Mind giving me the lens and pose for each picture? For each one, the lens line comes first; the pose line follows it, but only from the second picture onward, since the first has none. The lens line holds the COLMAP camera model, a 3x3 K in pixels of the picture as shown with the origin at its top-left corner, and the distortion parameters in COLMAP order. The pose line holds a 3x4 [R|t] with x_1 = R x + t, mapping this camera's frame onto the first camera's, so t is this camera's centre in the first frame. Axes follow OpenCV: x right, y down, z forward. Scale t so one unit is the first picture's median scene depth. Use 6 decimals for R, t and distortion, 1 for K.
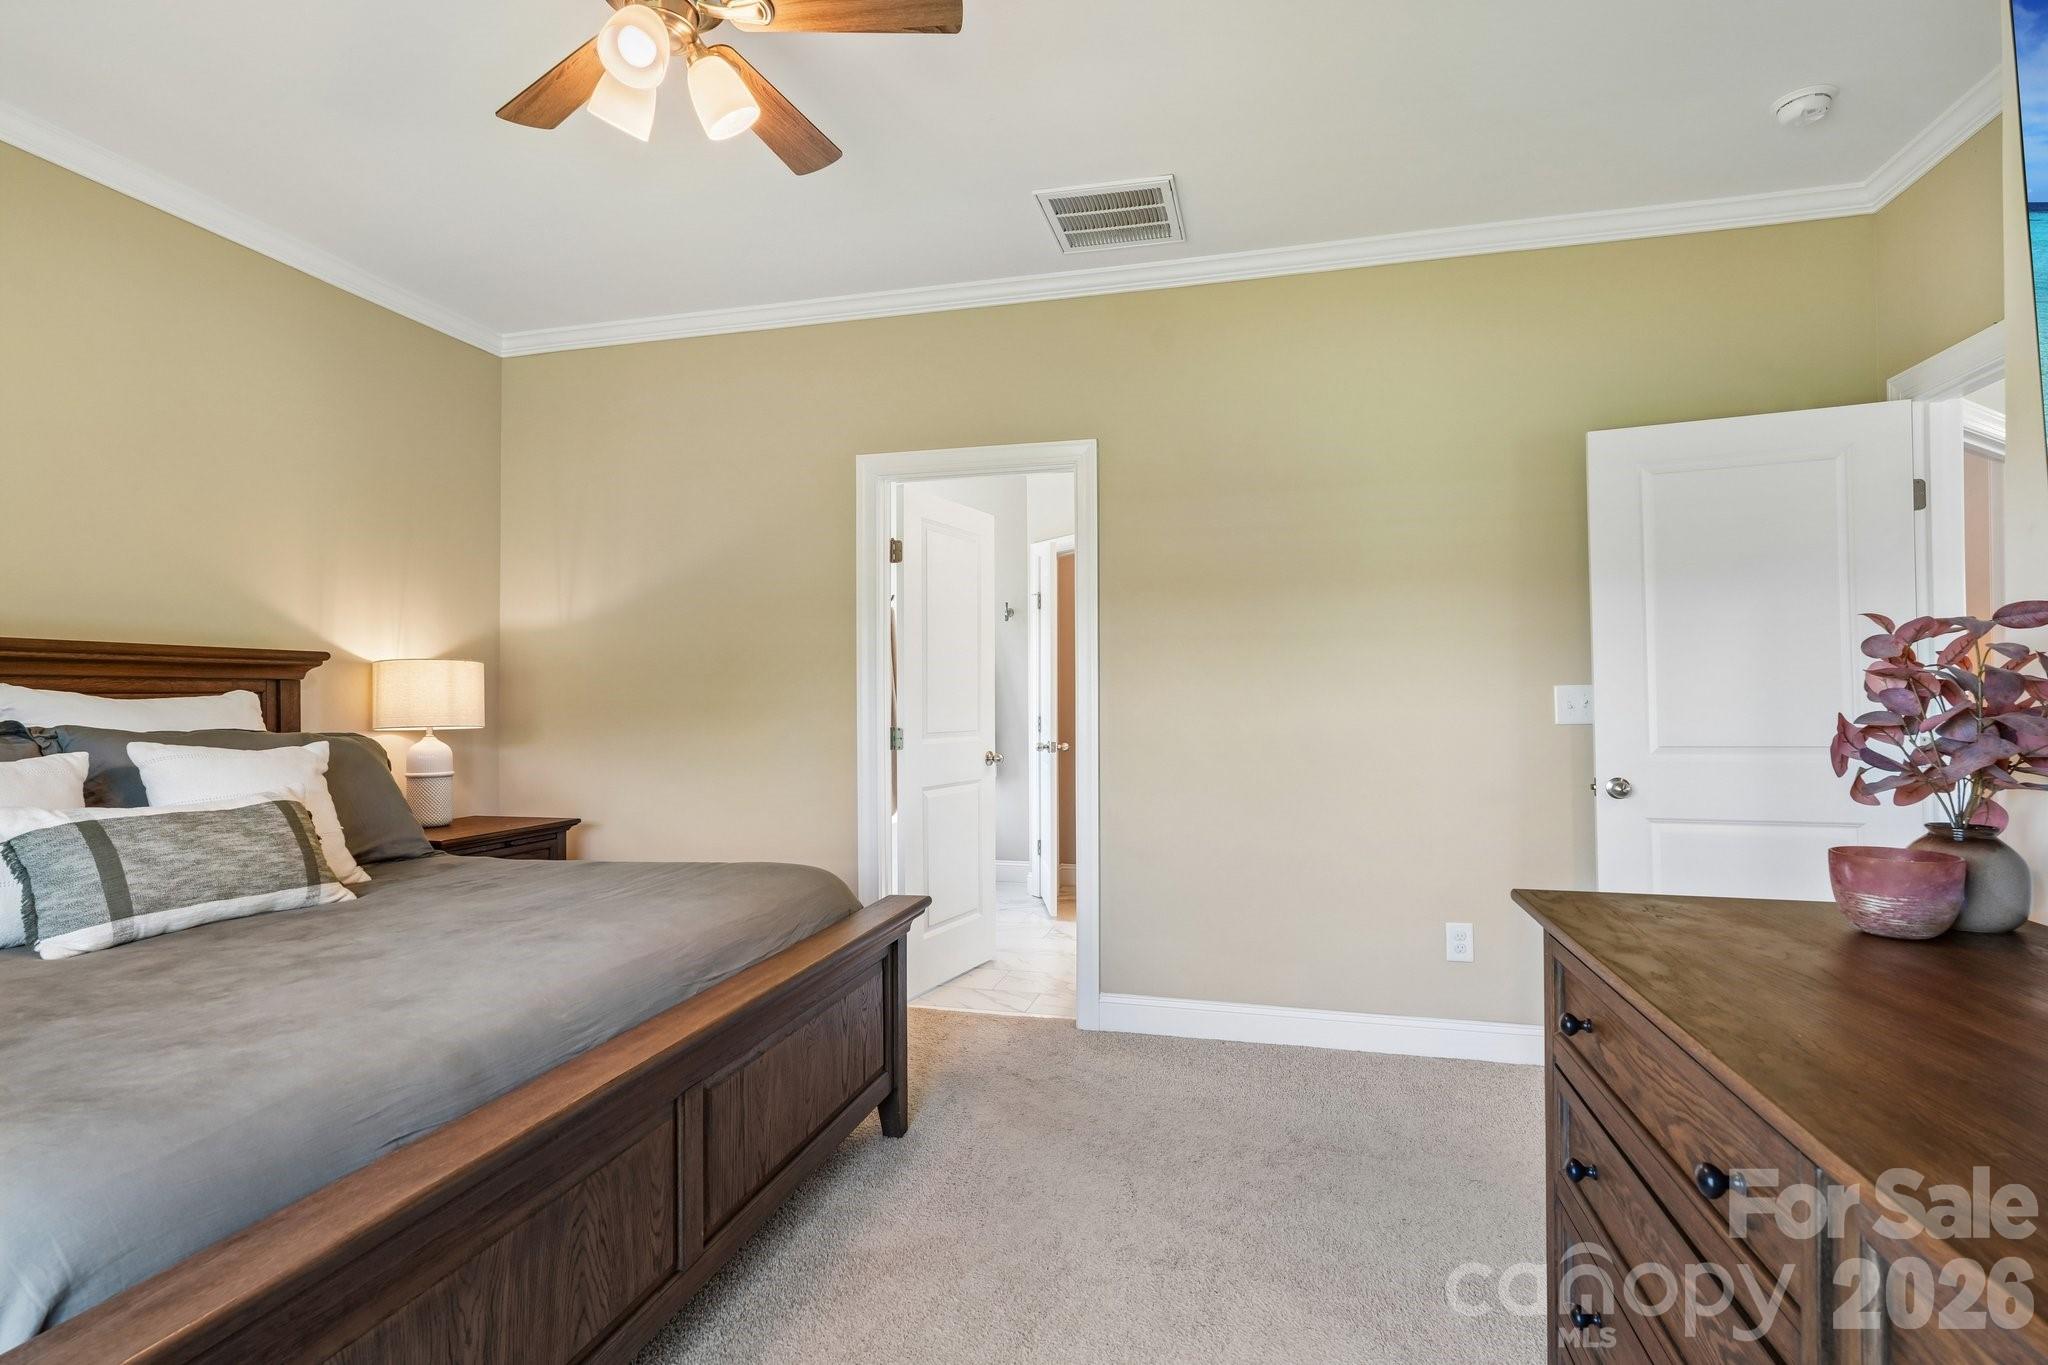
lens RADIAL K [[1010.2, 0, 1025.8], [0, 1010.2, 687.2], [0, 0, 1]] dist [-0.000241, -0.000086]
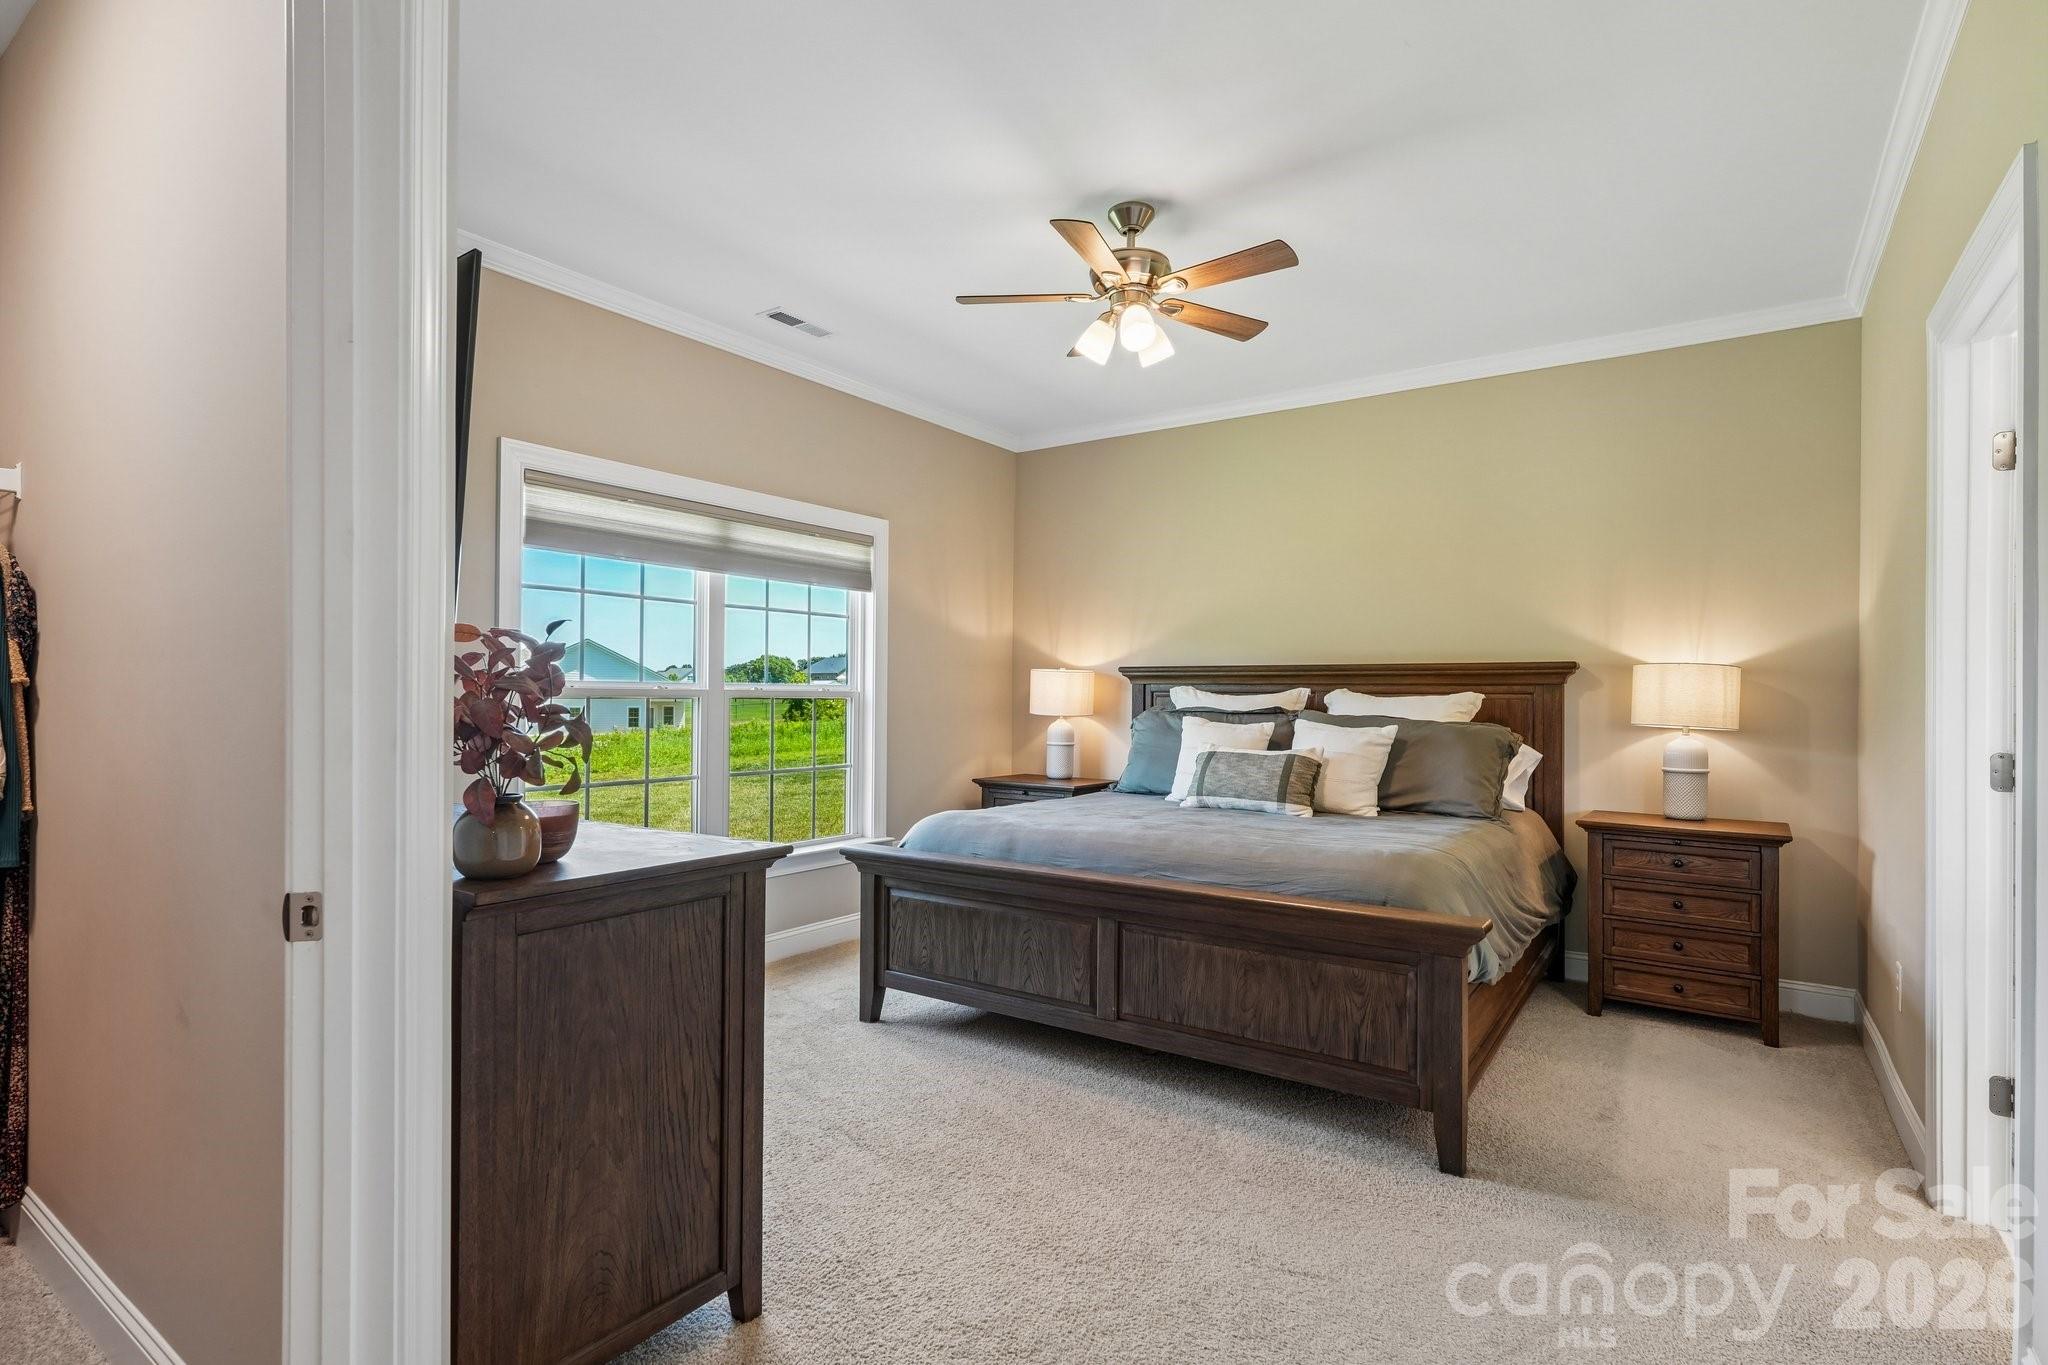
lens RADIAL K [[1010.2, 0, 1025.8], [0, 1010.2, 687.2], [0, 0, 1]] dist [-0.000241, -0.000086]
pose [[-0.347259, -0.002744, -0.937765, 1.142512], [-0.000017, 0.999996, -0.002920, -0.000355], [0.937769, -0.000998, -0.347257, 1.239367]]
